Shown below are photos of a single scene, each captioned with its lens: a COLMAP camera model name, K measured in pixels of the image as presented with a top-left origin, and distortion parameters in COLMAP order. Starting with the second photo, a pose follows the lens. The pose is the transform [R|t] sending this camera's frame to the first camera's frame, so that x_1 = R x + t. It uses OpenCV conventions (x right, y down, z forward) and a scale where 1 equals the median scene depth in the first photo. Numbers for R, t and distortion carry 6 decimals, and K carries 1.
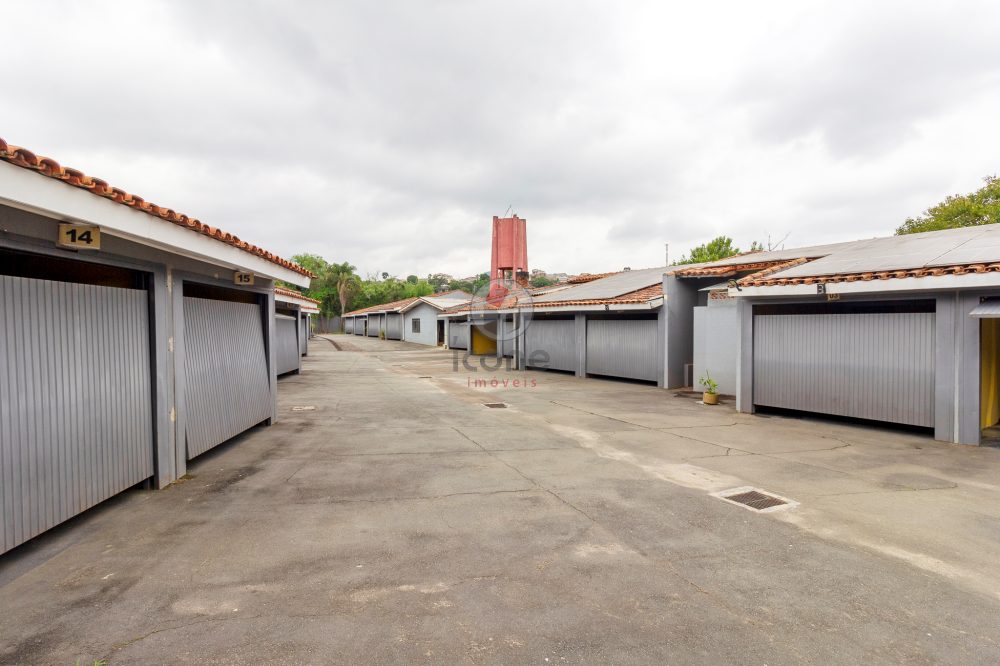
lens RADIAL K [[473.2, 0, 499.5], [0, 473.2, 334.5], [0, 0, 1]] dist [0.002825, -0.000354]
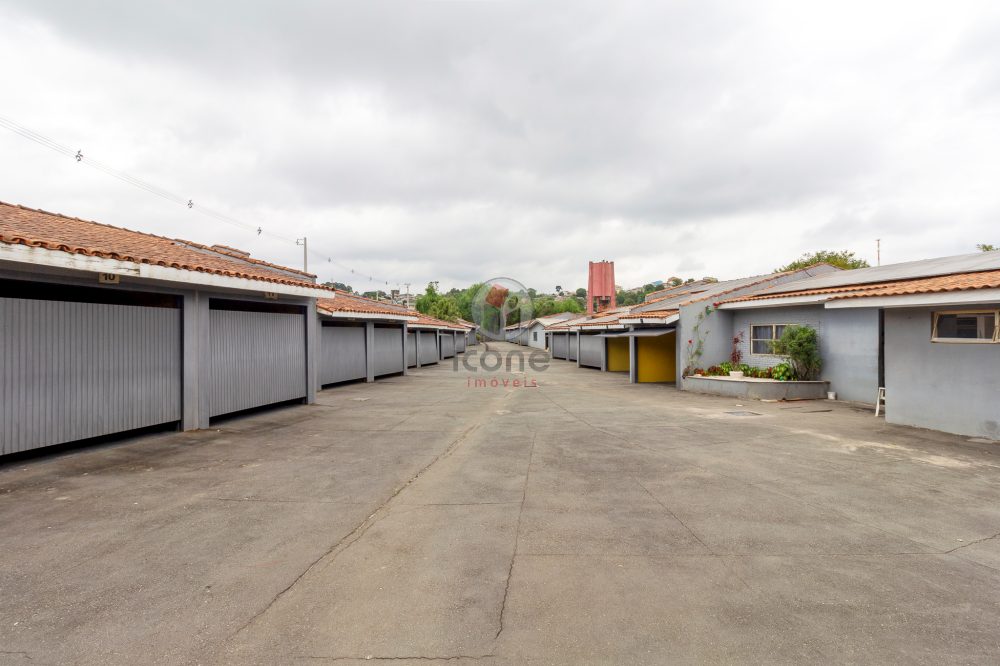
lens RADIAL K [[473.2, 0, 503.0], [0, 473.2, 332.3], [0, 0, 1]] dist [0.002825, -0.000354]
pose [[0.933447, -0.001615, -0.358713, 0.278856], [-0.007234, 0.999702, -0.023325, 0.003851], [0.358643, 0.024367, 0.933157, -0.481141]]
